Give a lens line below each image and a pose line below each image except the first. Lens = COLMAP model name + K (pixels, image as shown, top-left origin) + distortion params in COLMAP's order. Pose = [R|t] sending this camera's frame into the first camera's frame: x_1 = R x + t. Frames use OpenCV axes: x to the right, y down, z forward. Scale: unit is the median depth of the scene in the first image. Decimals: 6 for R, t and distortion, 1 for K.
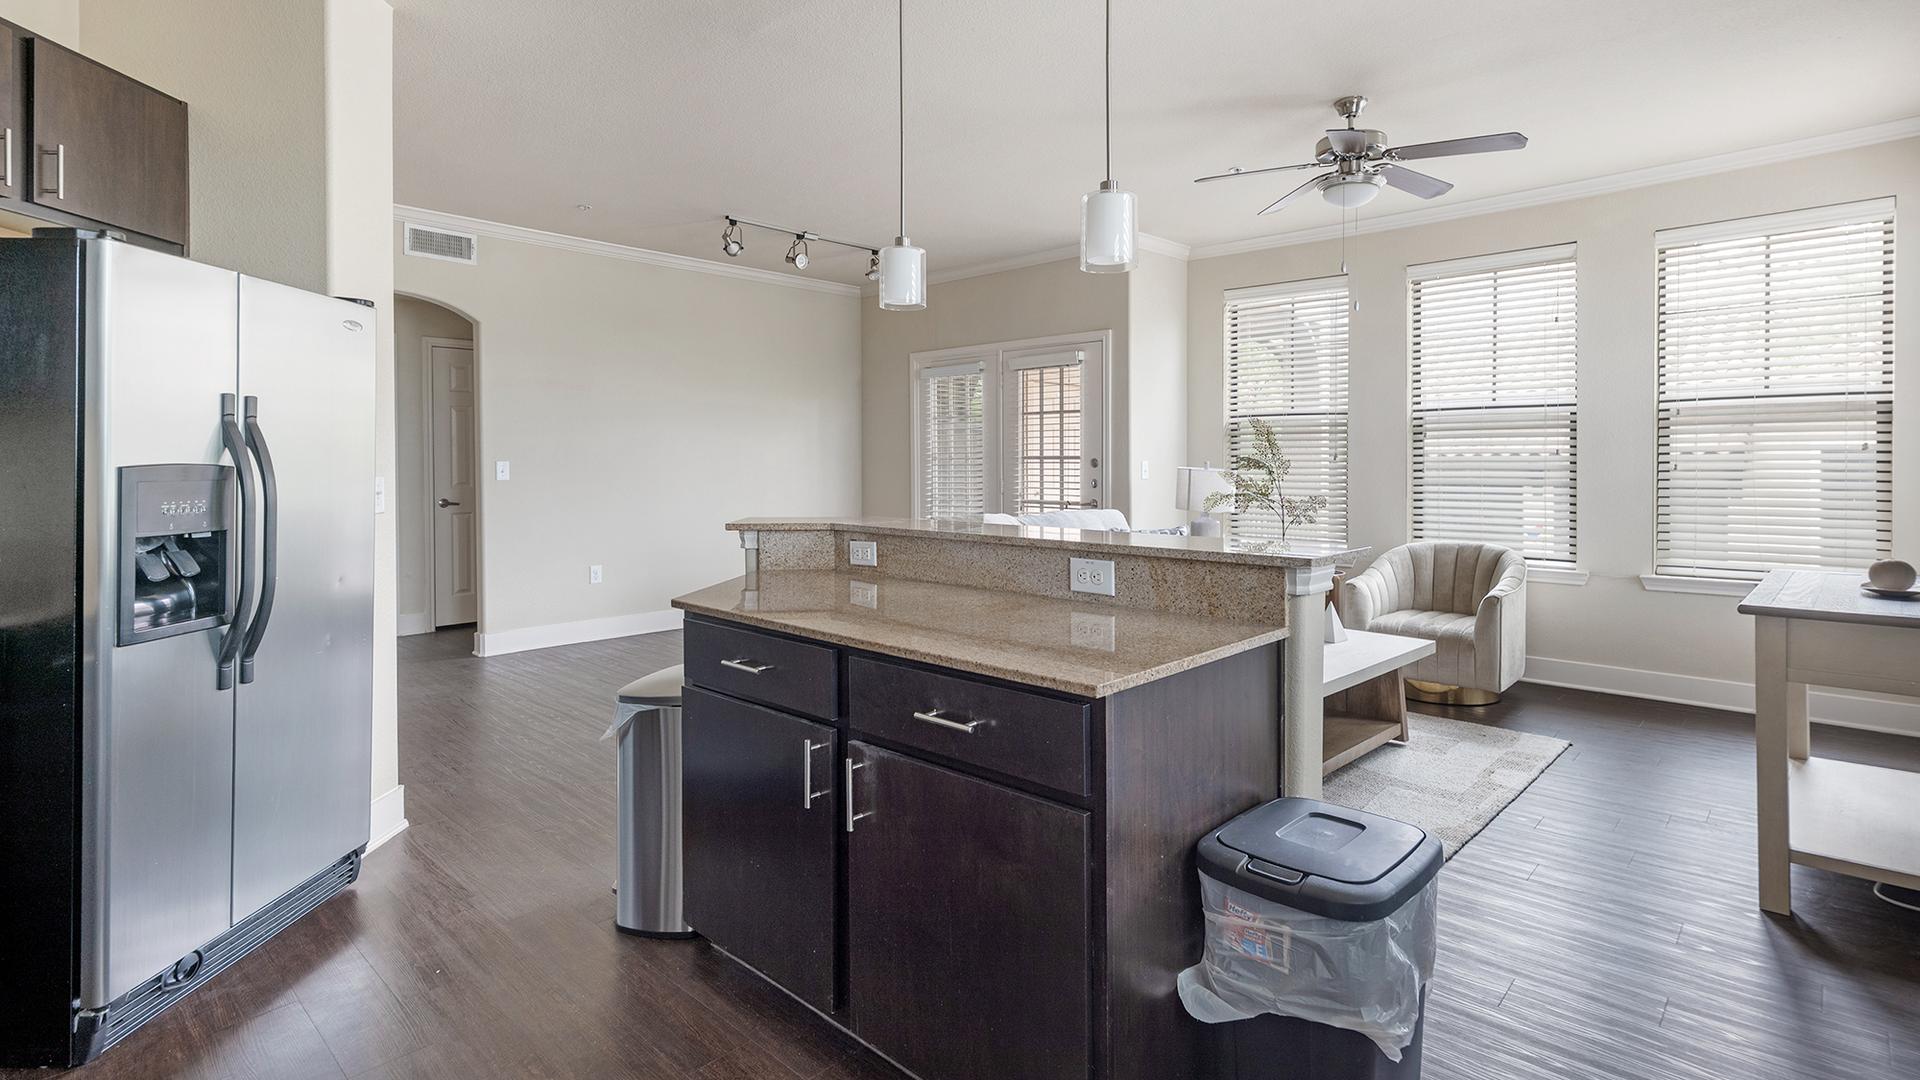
lens RADIAL K [[932.1, 0, 974.1], [0, 932.1, 462.4], [0, 0, 1]] dist [0.008810, 0.003221]
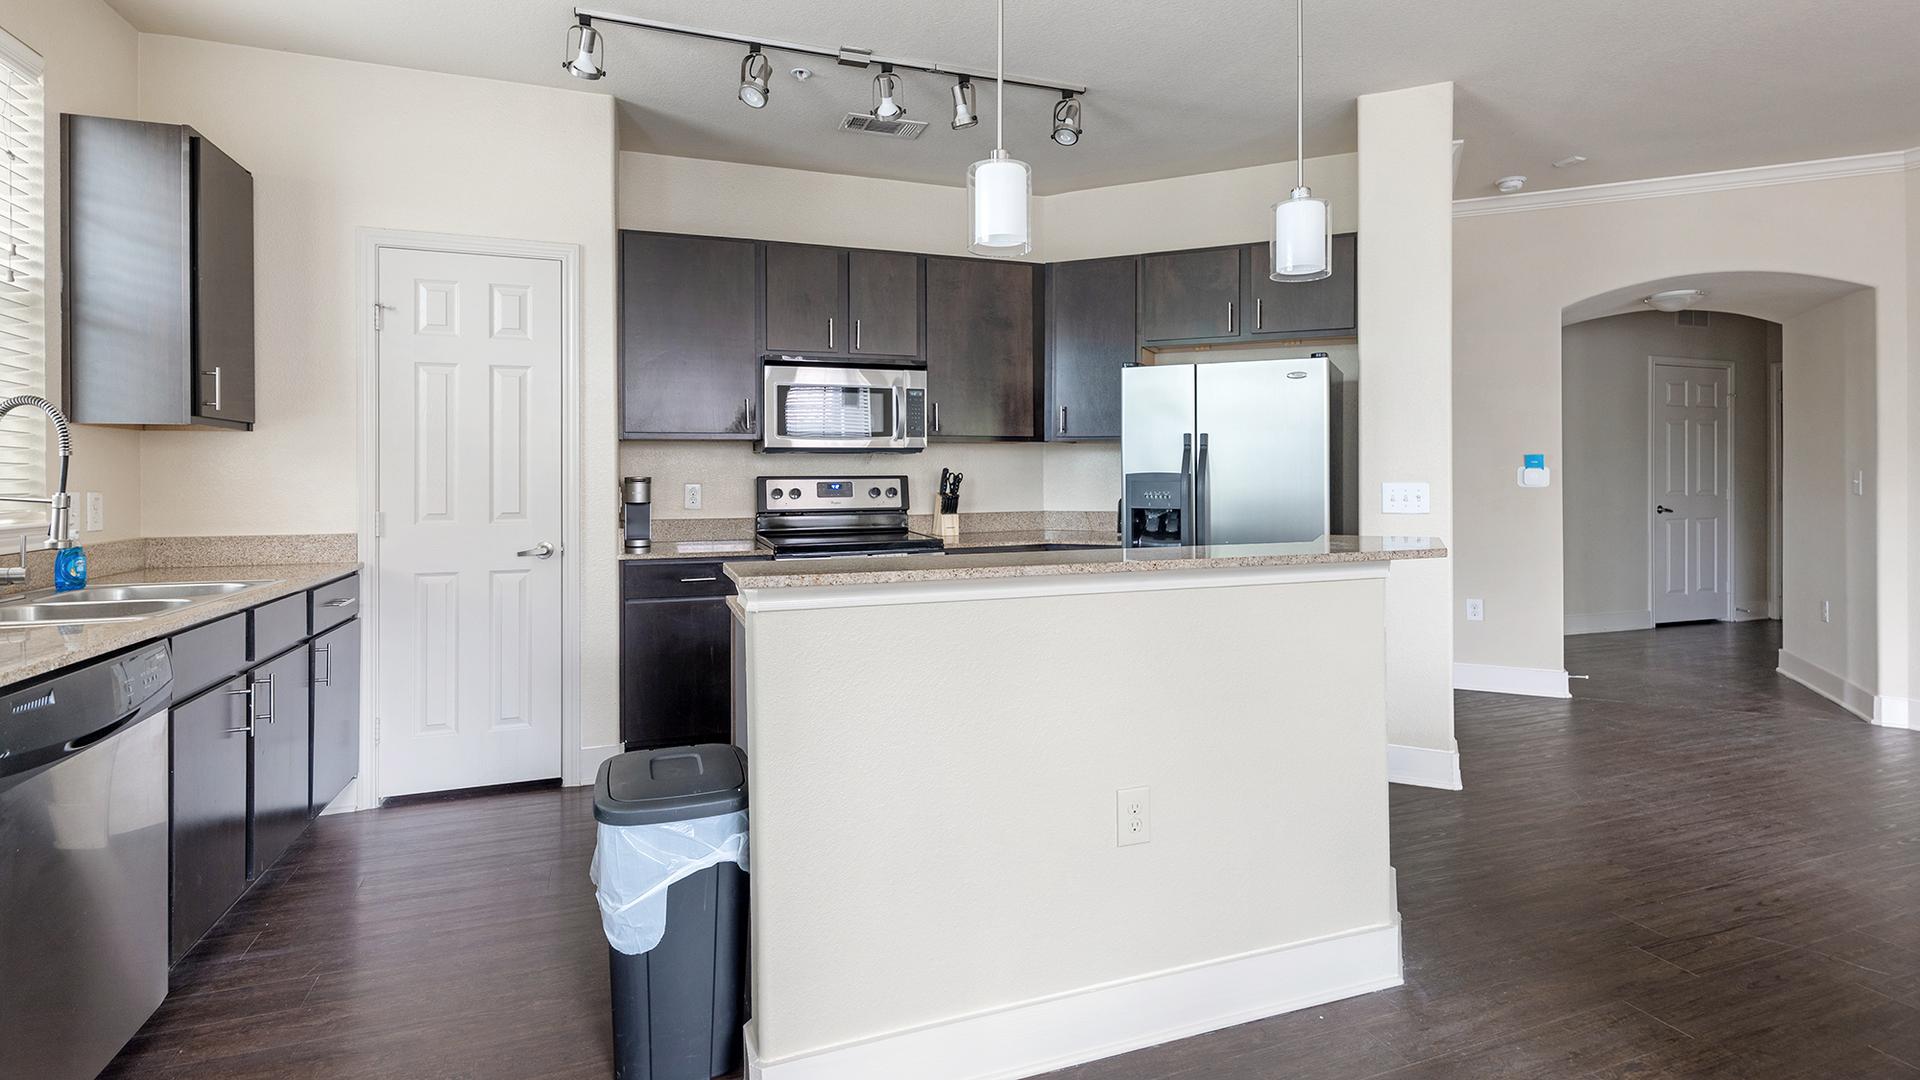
lens RADIAL K [[932.1, 0, 972.6], [0, 932.1, 470.1], [0, 0, 1]] dist [0.008810, 0.003221]
pose [[-0.438276, 0.000086, -0.898841, 0.974225], [0.001460, 0.999999, -0.000616, -0.002696], [0.898839, -0.001583, -0.438275, 1.388150]]
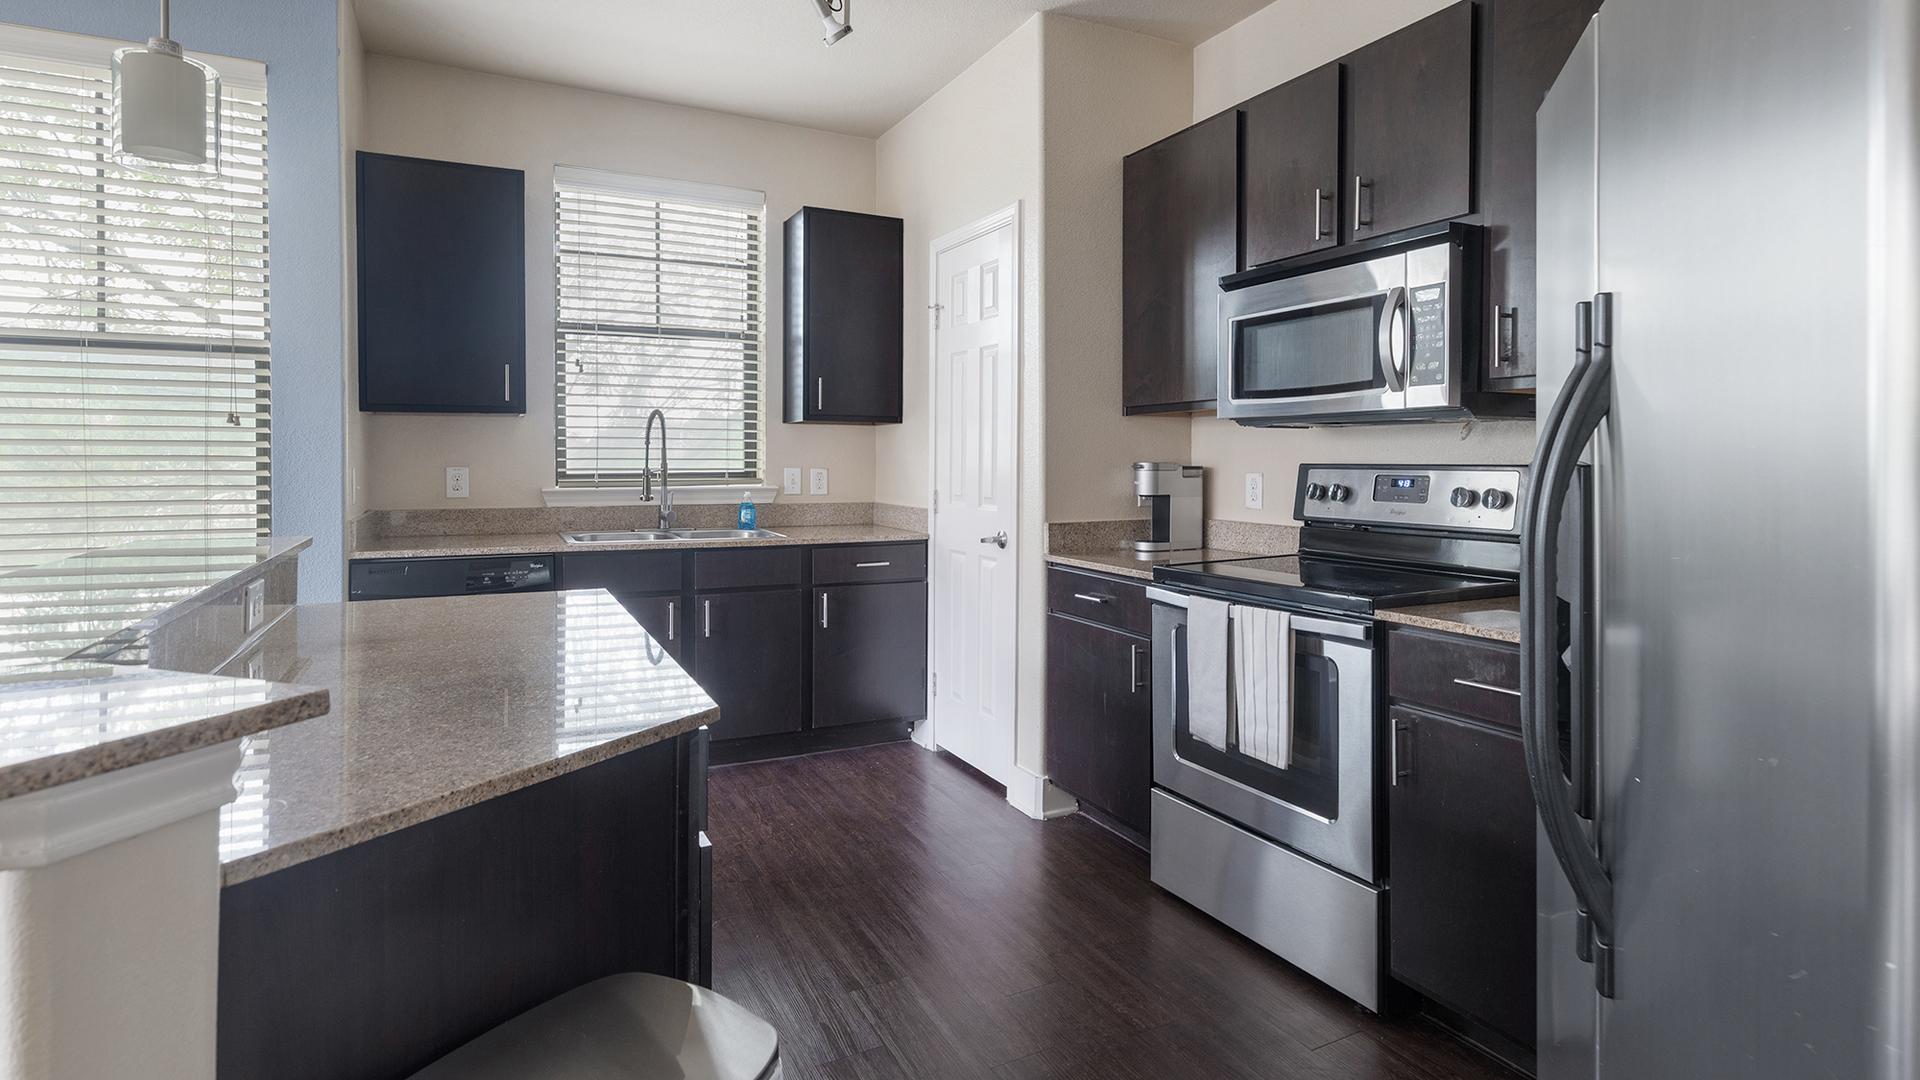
lens RADIAL K [[961.6, 0, 973.5], [0, 961.6, 472.1], [0, 0, 1]] dist [0.005578, 0.000533]
pose [[-0.946747, -0.006604, 0.321910, -0.648640], [-0.001534, 0.999871, 0.015999, 0.000241], [-0.321974, 0.014654, -0.946635, 1.499502]]
